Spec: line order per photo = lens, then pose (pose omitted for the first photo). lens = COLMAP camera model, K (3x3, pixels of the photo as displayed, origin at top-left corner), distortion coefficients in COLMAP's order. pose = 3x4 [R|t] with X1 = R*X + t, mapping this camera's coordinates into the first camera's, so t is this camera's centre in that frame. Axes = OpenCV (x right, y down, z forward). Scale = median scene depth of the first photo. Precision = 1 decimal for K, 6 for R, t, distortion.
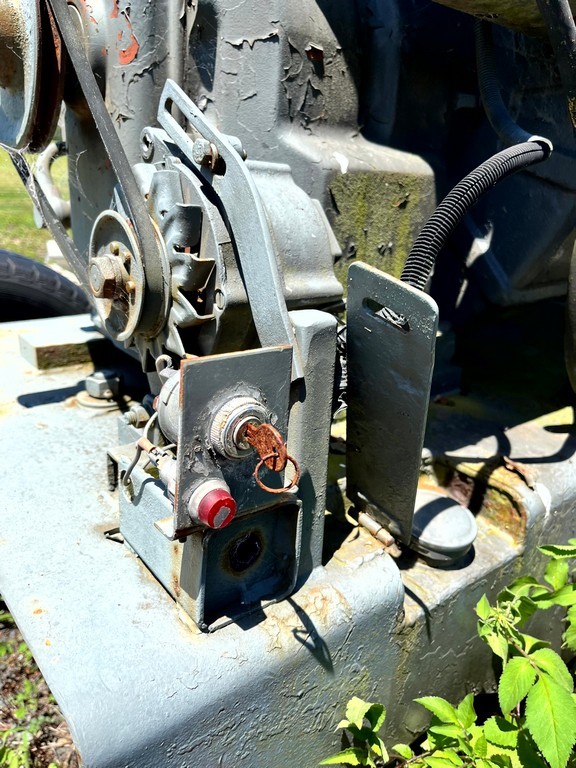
lens RADIAL K [[582.5, 0, 289.0], [0, 582.5, 383.0], [0, 0, 1]] dist [0.054699, -0.048153]
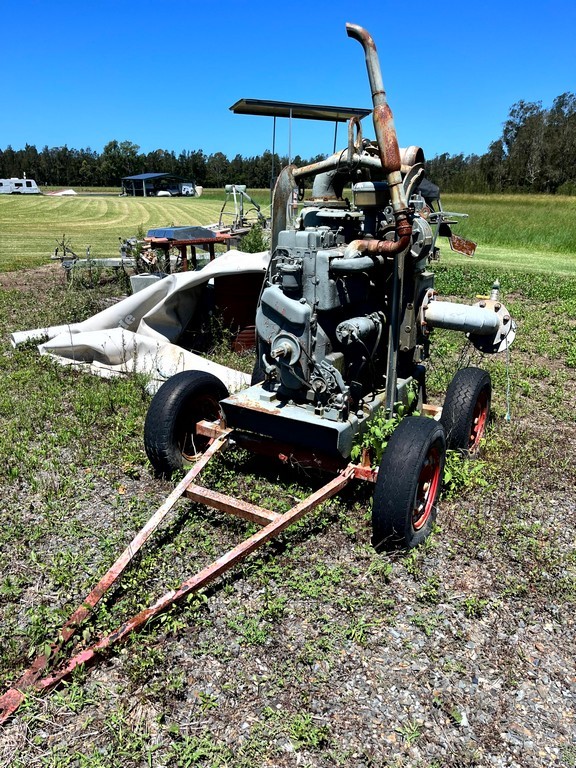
lens RADIAL K [[582.5, 0, 288.2], [0, 582.5, 383.7], [0, 0, 1]] dist [0.054699, -0.048153]
pose [[0.935075, -0.152950, 0.319752, -2.807588], [0.157545, 0.987443, 0.011613, -0.314000], [-0.317513, 0.039516, 0.947430, -5.525808]]
